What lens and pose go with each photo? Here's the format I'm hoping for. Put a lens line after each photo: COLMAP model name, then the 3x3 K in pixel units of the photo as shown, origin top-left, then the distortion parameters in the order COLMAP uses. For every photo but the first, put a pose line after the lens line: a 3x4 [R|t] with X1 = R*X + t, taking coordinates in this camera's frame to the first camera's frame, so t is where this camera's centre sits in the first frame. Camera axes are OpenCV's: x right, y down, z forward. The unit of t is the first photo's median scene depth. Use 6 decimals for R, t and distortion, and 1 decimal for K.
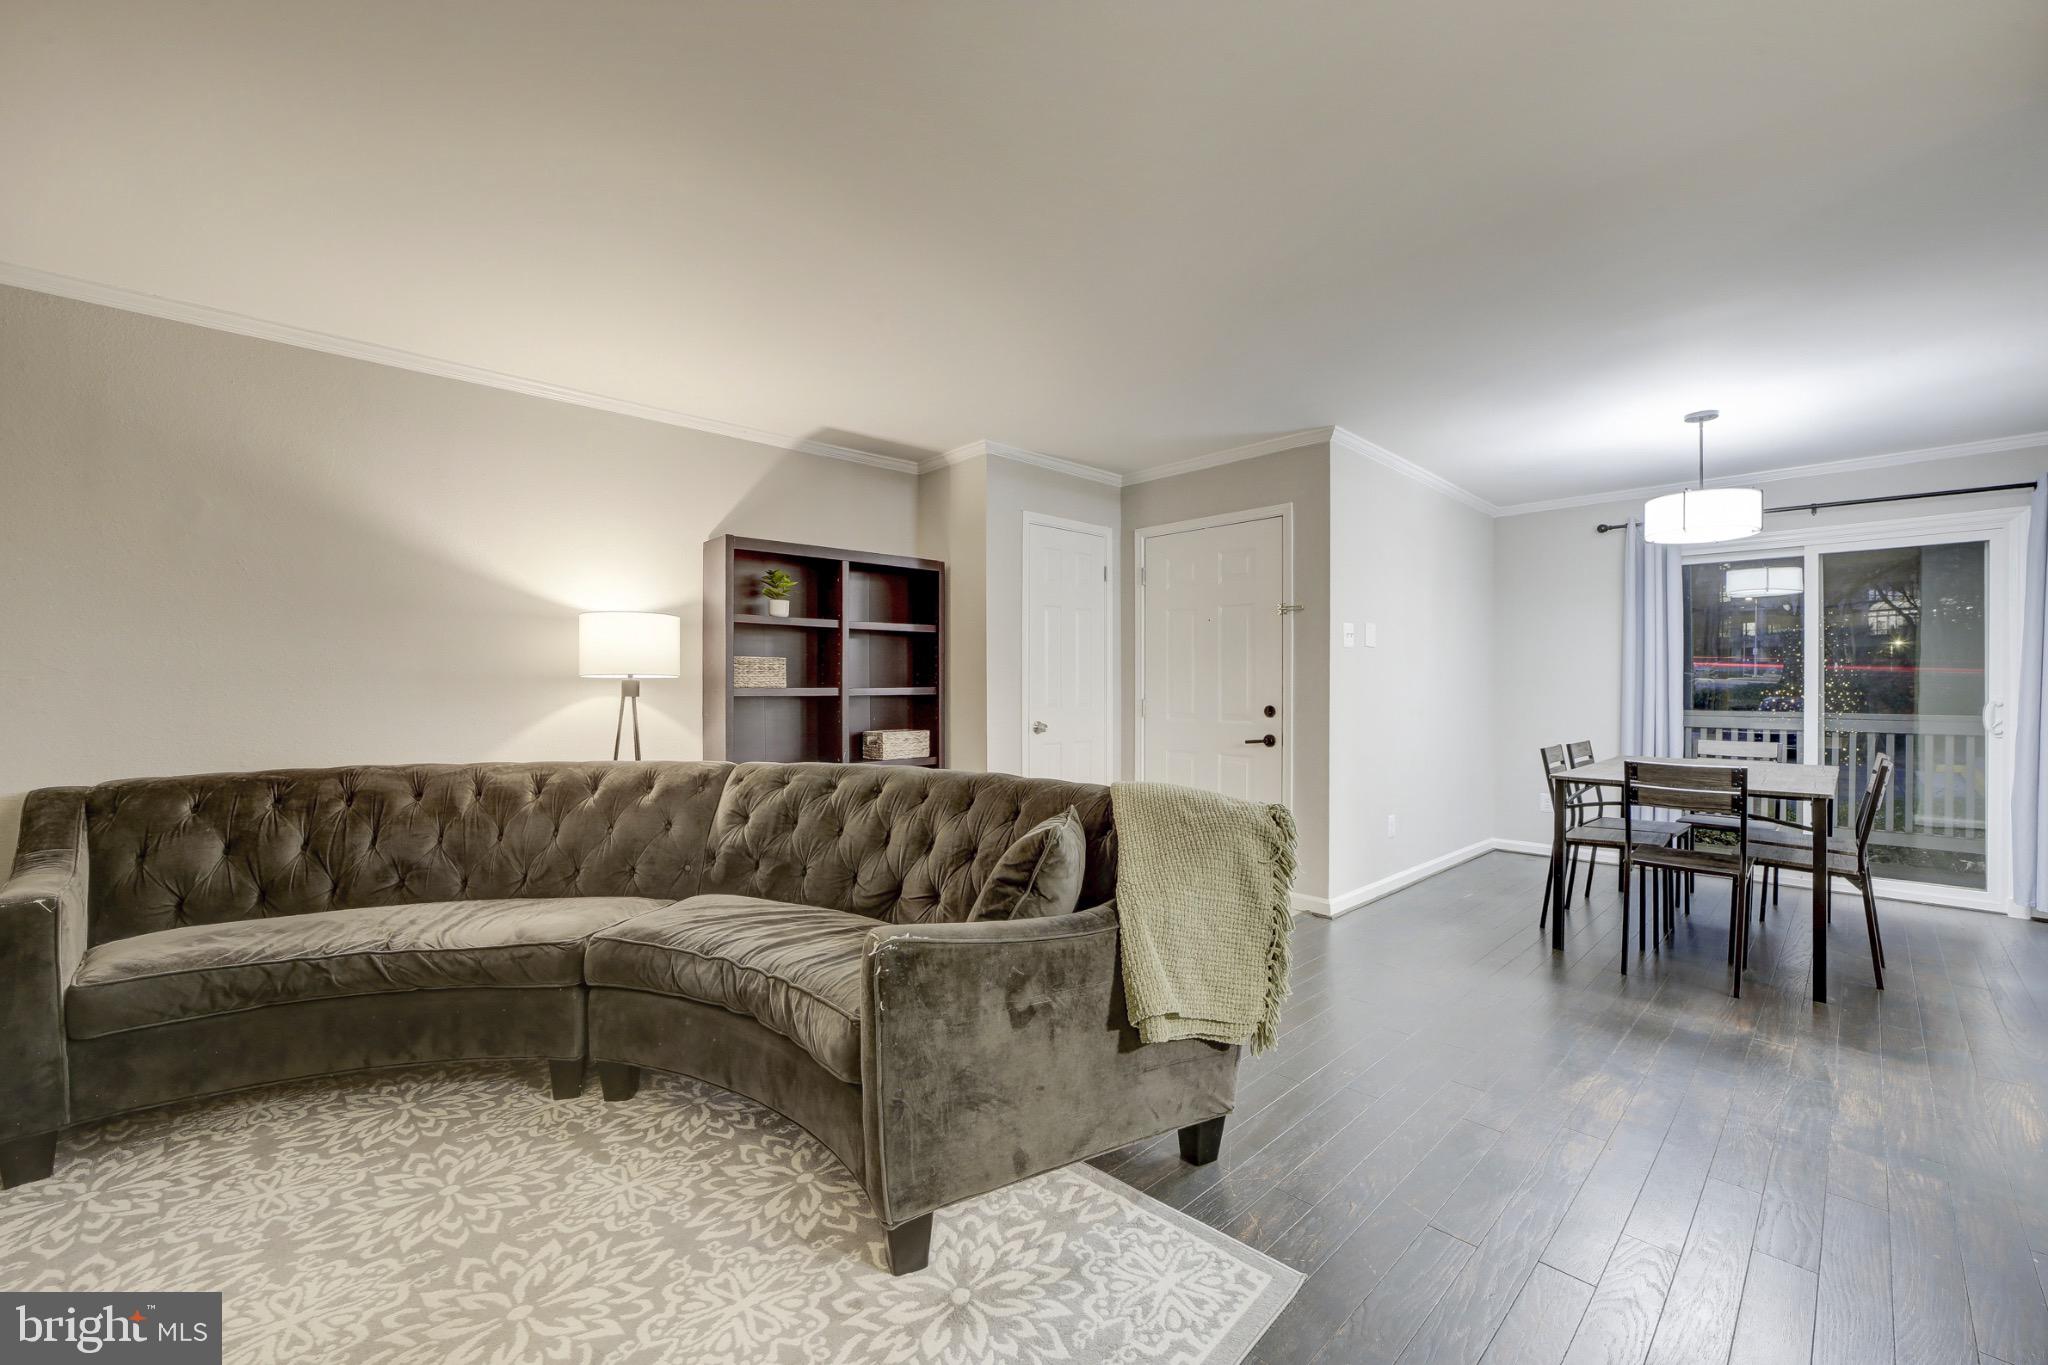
lens RADIAL K [[834.6, 0, 1060.1], [0, 834.6, 693.1], [0, 0, 1]] dist [-0.035635, 0.011013]
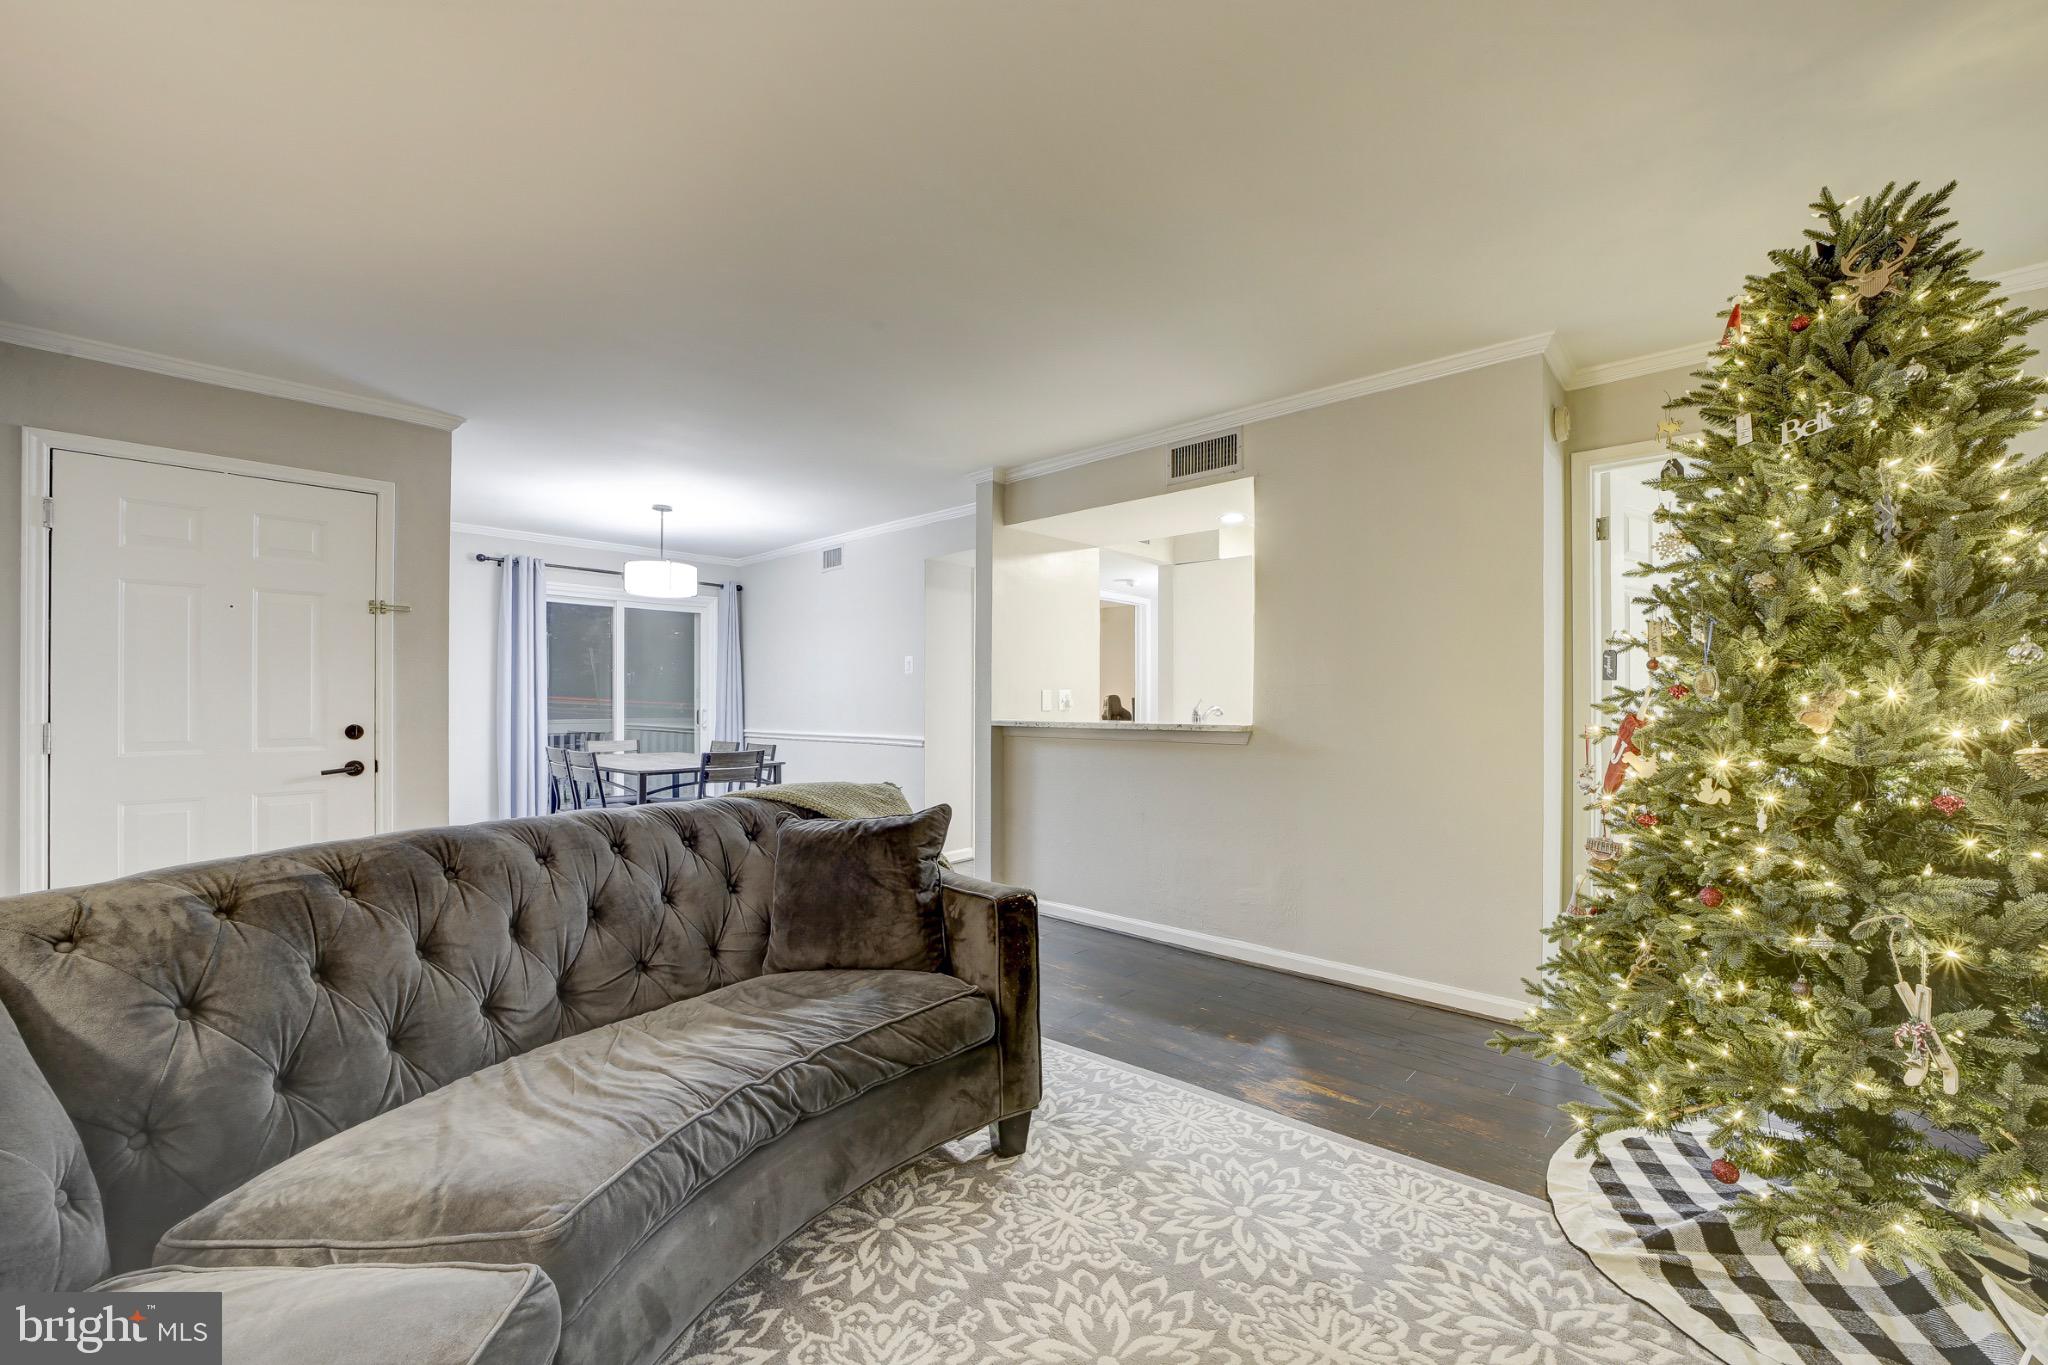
lens RADIAL K [[805.3, 0, 1024.6], [0, 805.3, 695.8], [0, 0, 1]] dist [-0.038708, 0.009229]
pose [[-0.054277, 0.002131, 0.998524, -0.598650], [0.007139, 0.999973, -0.001746, -0.007760], [-0.998500, 0.007033, -0.054291, 0.431790]]
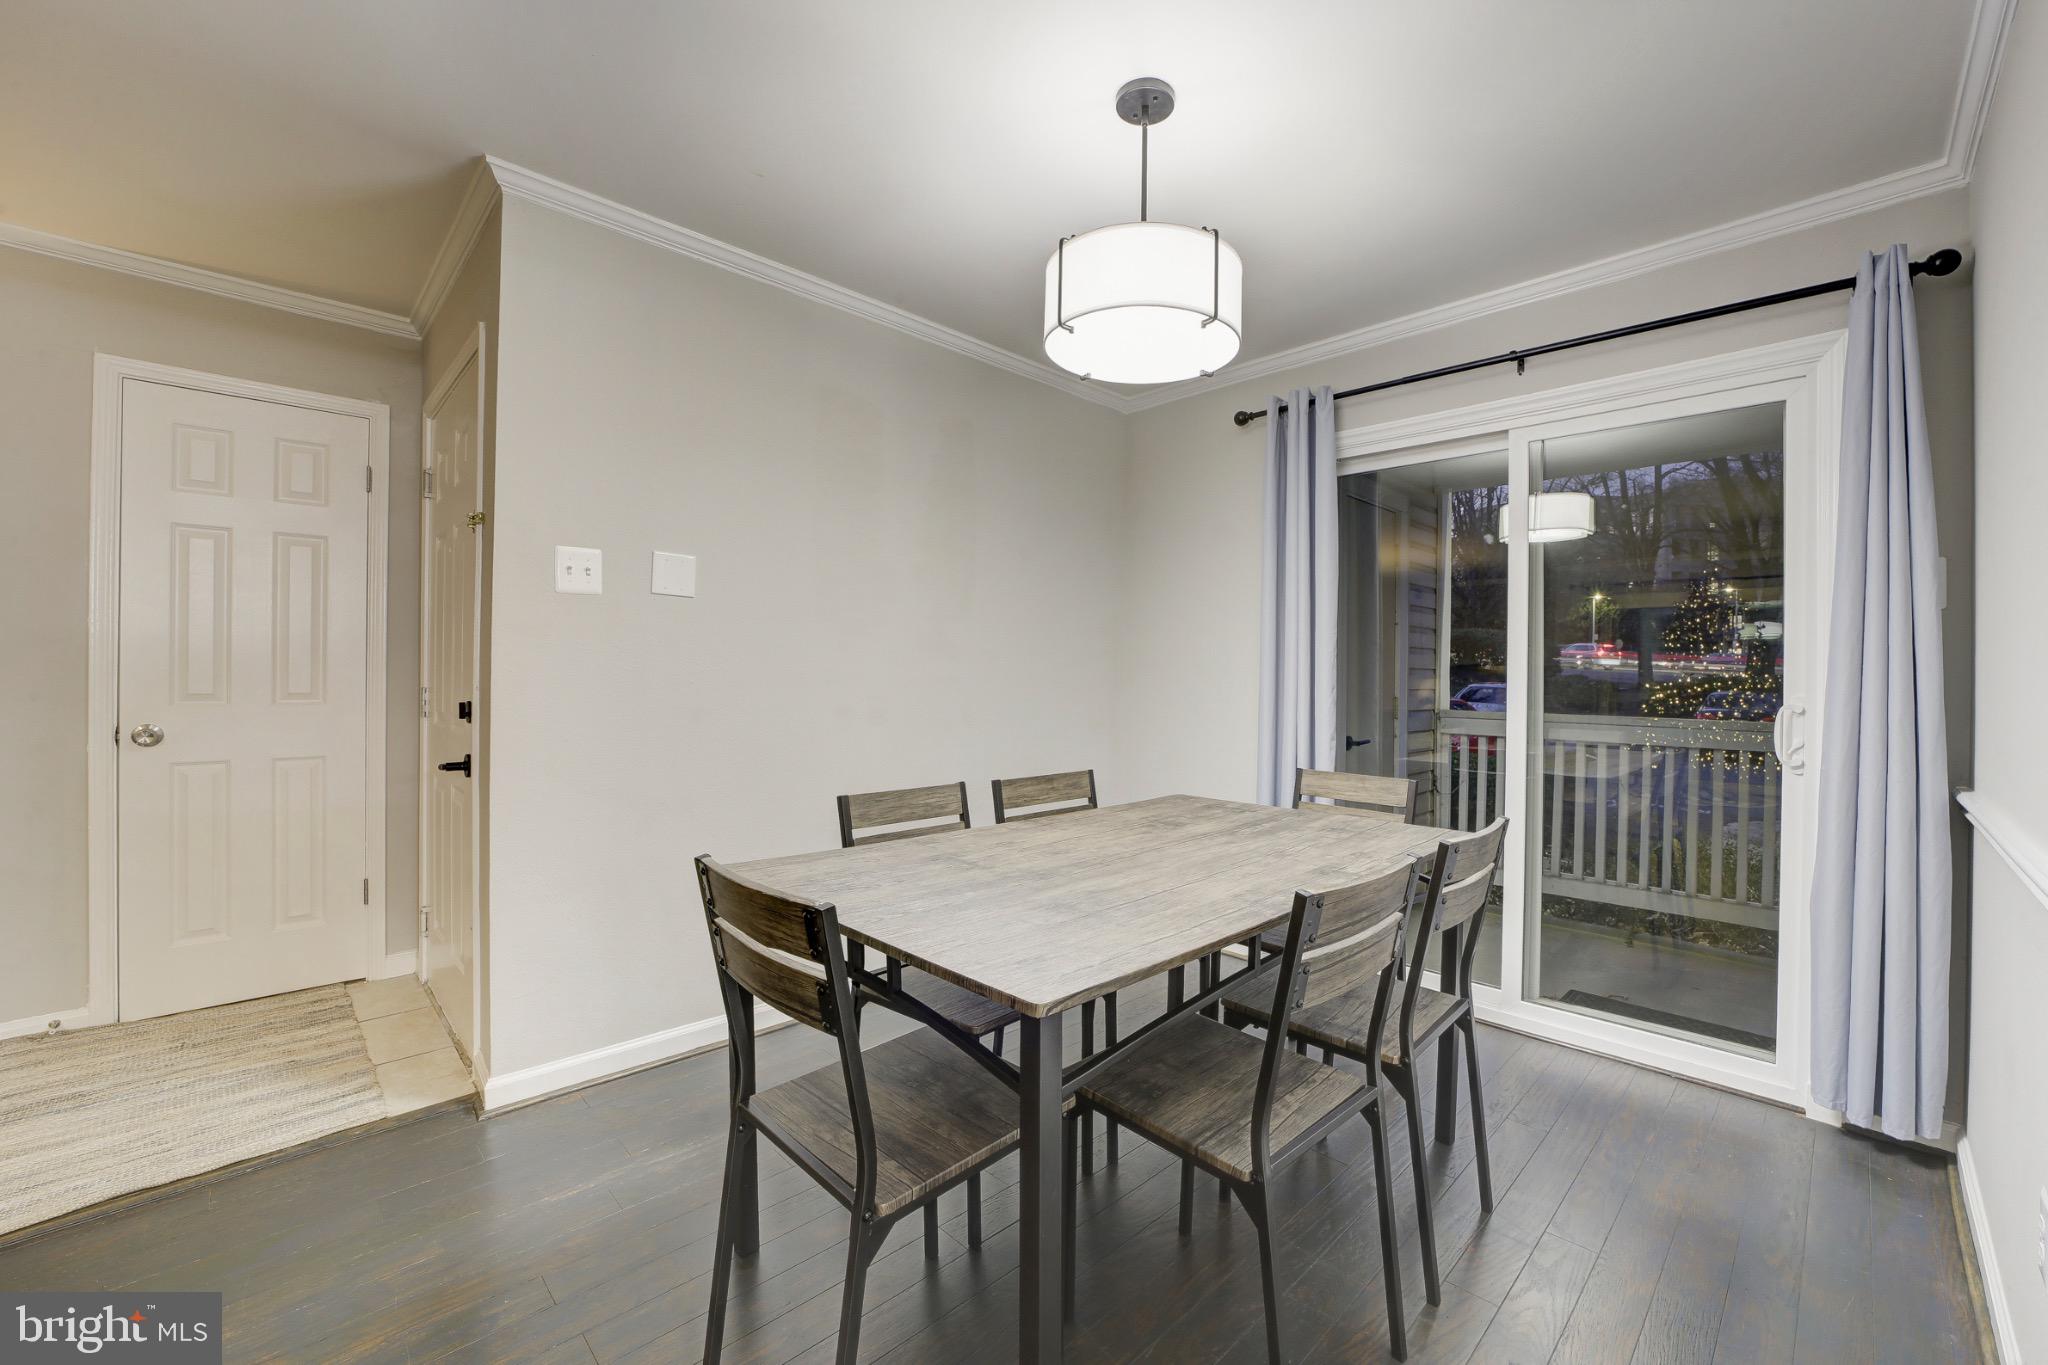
lens RADIAL K [[821.0, 0, 1109.3], [0, 821.0, 676.4], [0, 0, 1]] dist [-0.025912, 0.000136]
pose [[0.999641, 0.008792, 0.025301, 0.725040], [-0.008879, 0.999955, 0.003324, -0.006998], [-0.025271, -0.003547, 0.999674, 0.509363]]
